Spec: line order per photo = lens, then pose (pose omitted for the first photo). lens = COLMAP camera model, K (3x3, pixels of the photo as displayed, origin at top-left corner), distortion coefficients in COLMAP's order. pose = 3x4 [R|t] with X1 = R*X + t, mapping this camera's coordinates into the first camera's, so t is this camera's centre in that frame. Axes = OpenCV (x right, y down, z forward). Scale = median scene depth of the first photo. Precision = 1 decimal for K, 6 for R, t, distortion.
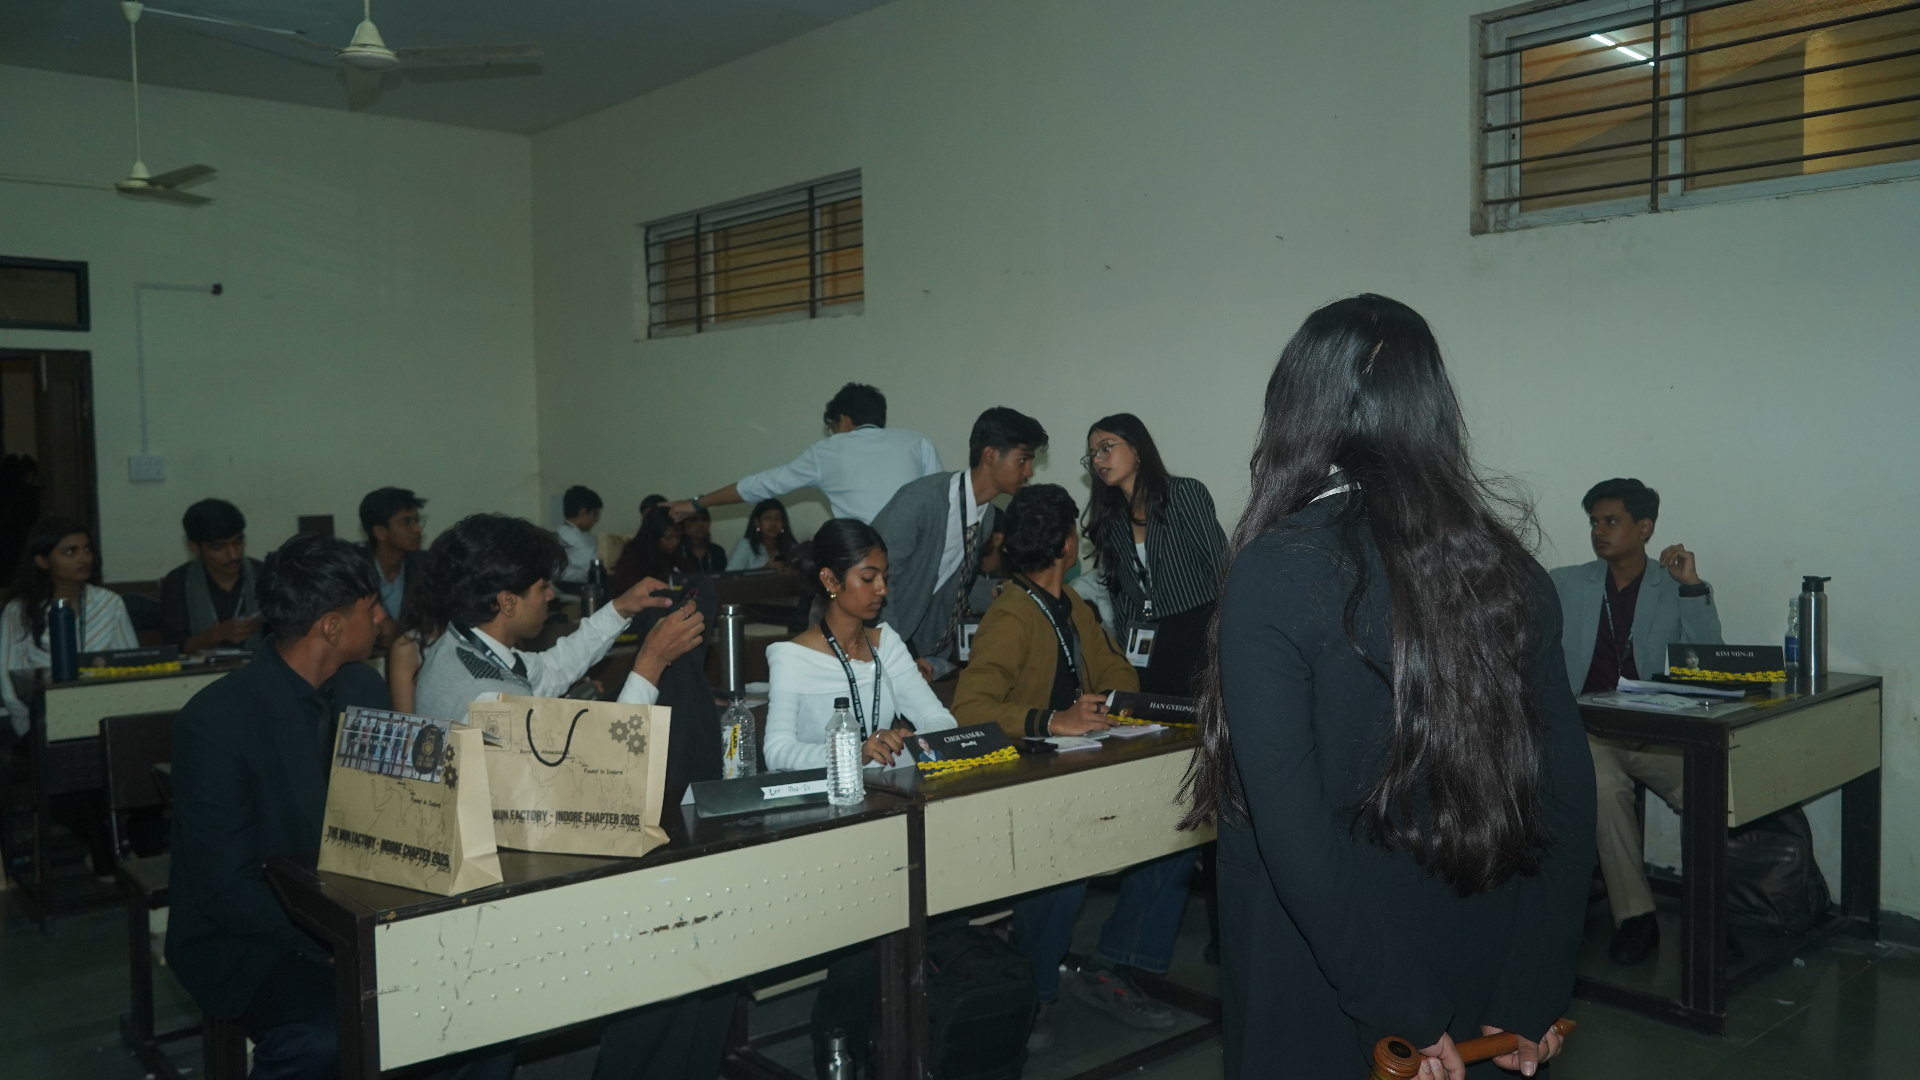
lens RADIAL K [[1506.7, 0, 960.0], [0, 1506.7, 540.0], [0, 0, 1]] dist [0.000831, -0.000716]
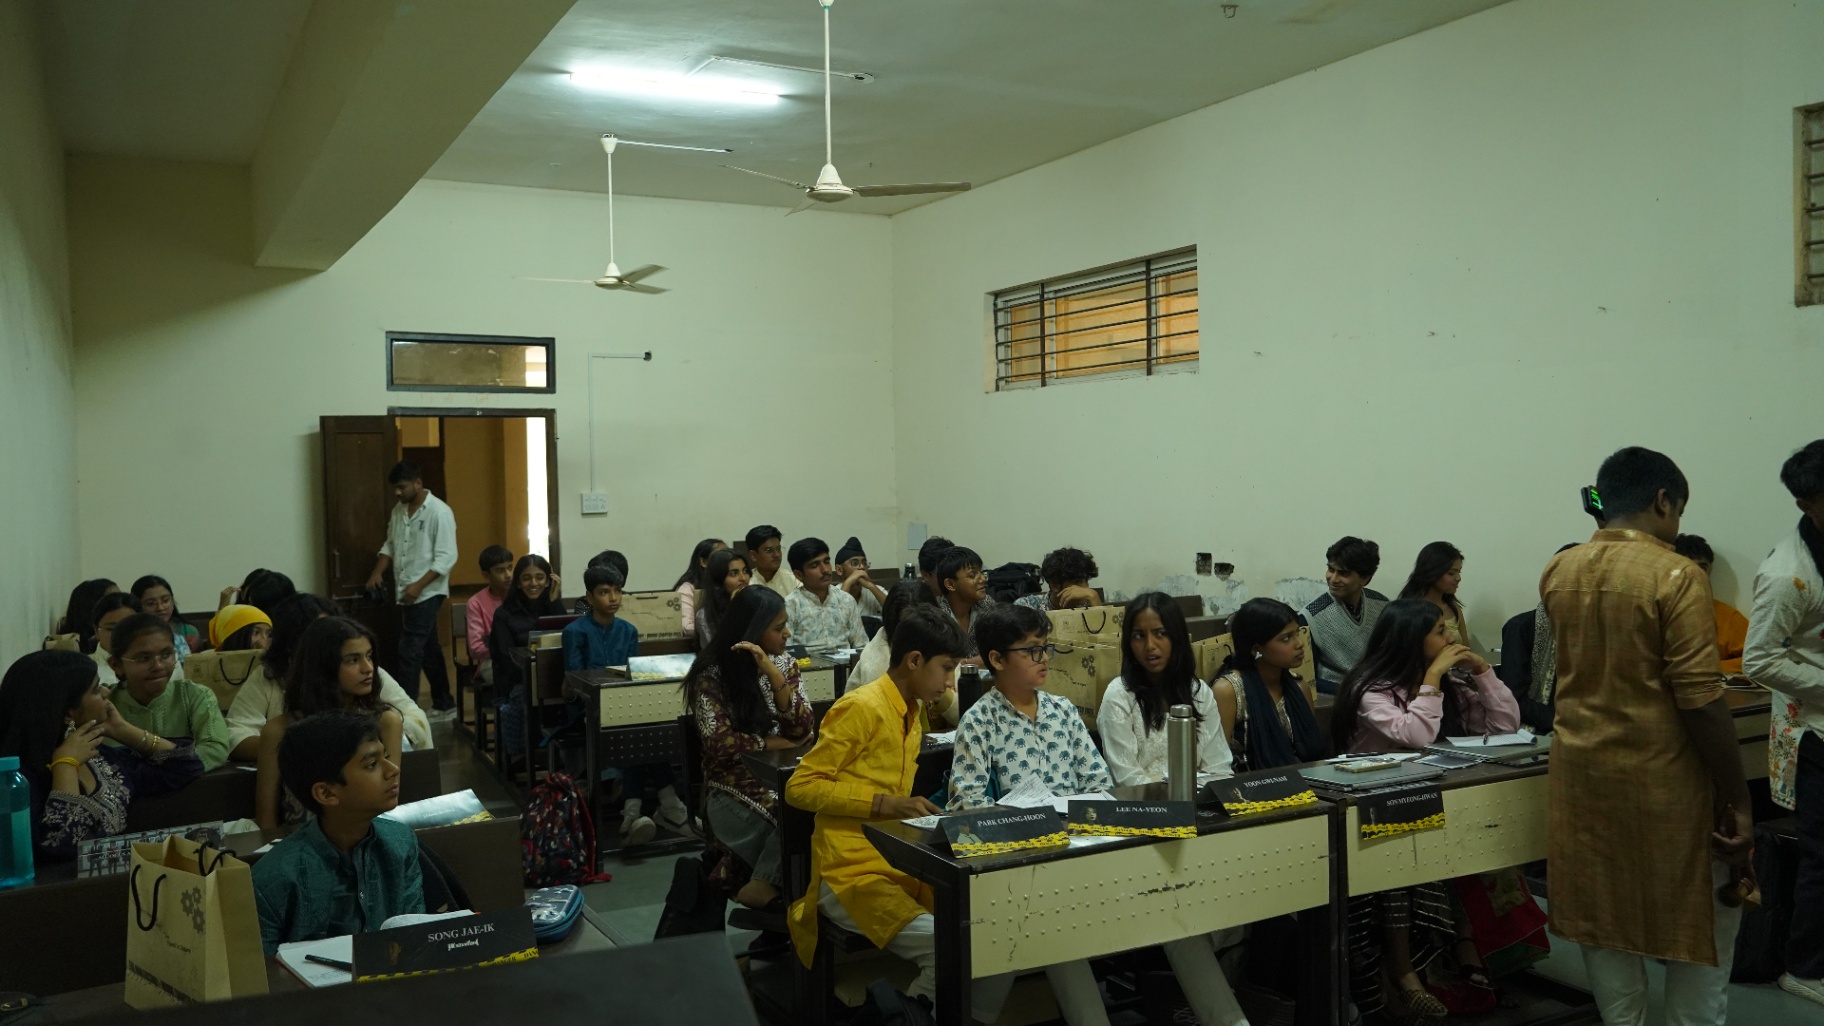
lens RADIAL K [[1422.6, 0, 912.0], [0, 1422.6, 513.0], [0, 0, 1]] dist [-0.005944, -0.000435]
pose [[0.976685, 0.004237, -0.214634, -0.046372], [-0.010132, 0.999601, -0.026373, -0.014322], [0.214436, 0.027933, 0.976338, -0.097153]]
